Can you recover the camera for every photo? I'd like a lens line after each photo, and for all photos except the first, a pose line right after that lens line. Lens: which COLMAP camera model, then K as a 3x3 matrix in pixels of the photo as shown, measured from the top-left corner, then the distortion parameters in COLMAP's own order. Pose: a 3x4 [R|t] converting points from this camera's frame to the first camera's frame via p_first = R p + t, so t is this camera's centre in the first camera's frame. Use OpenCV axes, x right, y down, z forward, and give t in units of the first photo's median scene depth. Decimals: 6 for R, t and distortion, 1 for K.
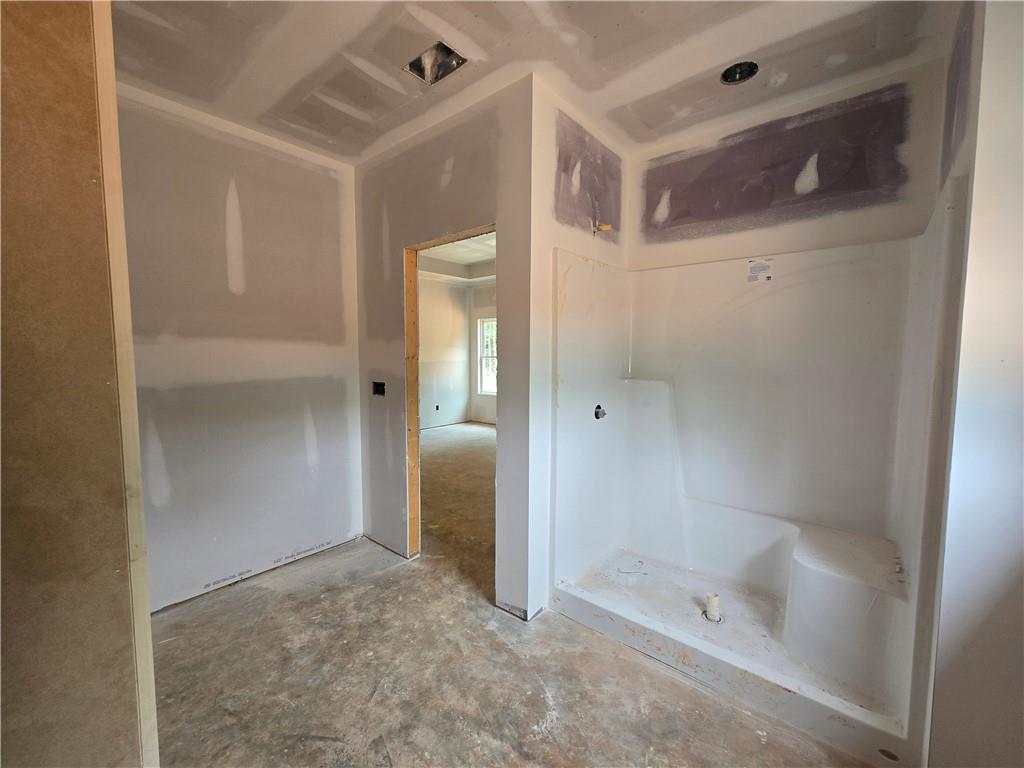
lens RADIAL K [[419.9, 0, 513.8], [0, 419.9, 383.3], [0, 0, 1]] dist [-0.003004, 0.003185]
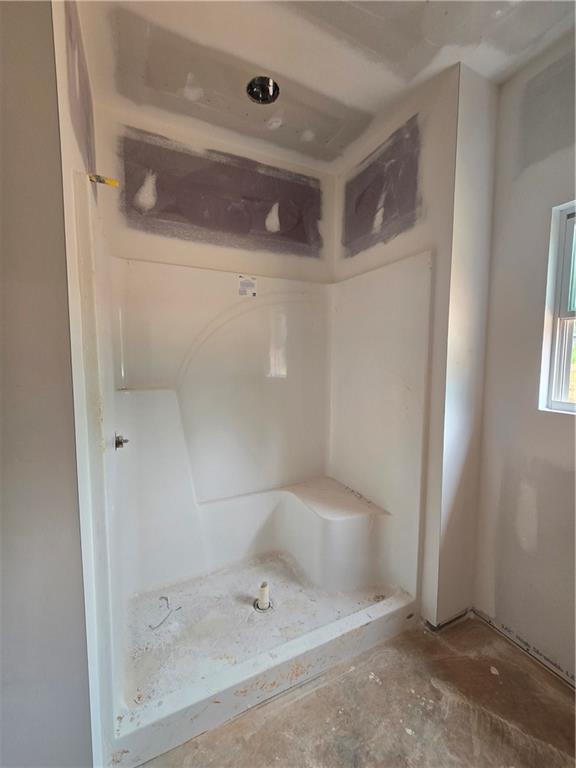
lens RADIAL K [[315.0, 0, 285.5], [0, 315.0, 382.9], [0, 0, 1]] dist [-0.003004, 0.003185]
pose [[0.409647, -0.076493, 0.909031, -0.185159], [0.068093, 0.996262, 0.053147, -0.044593], [-0.909699, 0.040127, 0.413325, 0.577751]]
